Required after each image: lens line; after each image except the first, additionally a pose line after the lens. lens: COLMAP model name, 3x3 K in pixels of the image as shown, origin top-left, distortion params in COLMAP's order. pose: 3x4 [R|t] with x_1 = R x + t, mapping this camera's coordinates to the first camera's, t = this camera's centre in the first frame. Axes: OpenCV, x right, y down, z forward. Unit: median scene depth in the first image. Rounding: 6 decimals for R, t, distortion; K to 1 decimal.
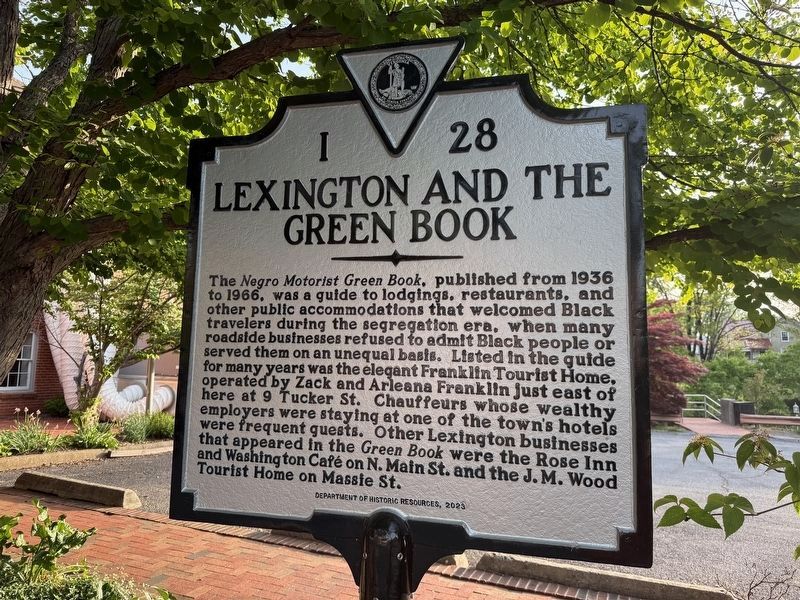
lens RADIAL K [[577.4, 0, 400.0], [0, 577.4, 300.0], [0, 0, 1]] dist [0.006106, 0.002619]
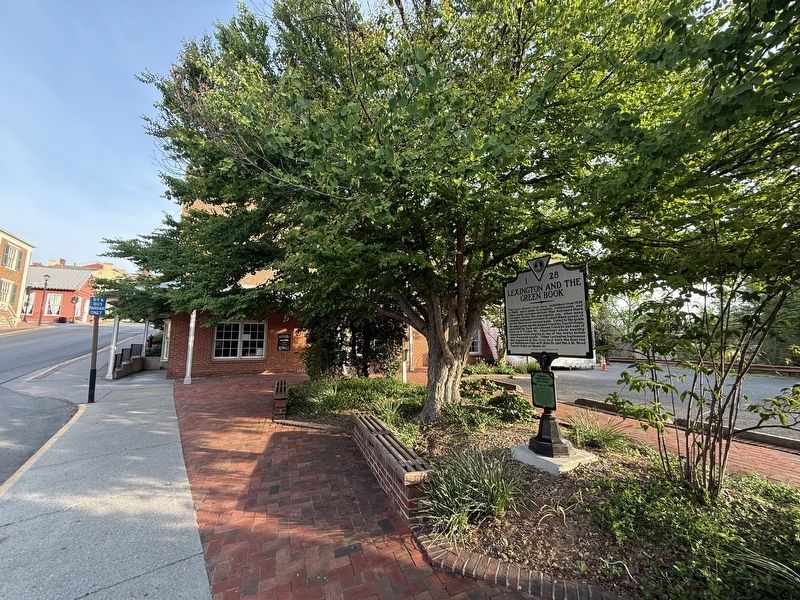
lens RADIAL K [[320.2, 0, 400.0], [0, 320.2, 300.0], [0, 0, 1]] dist [0.000373, 0.000008]
pose [[0.694698, -0.125442, -0.708279, 0.602952], [0.104417, 0.991833, -0.073246, -0.008104], [0.711683, -0.023073, 0.702122, -0.989294]]
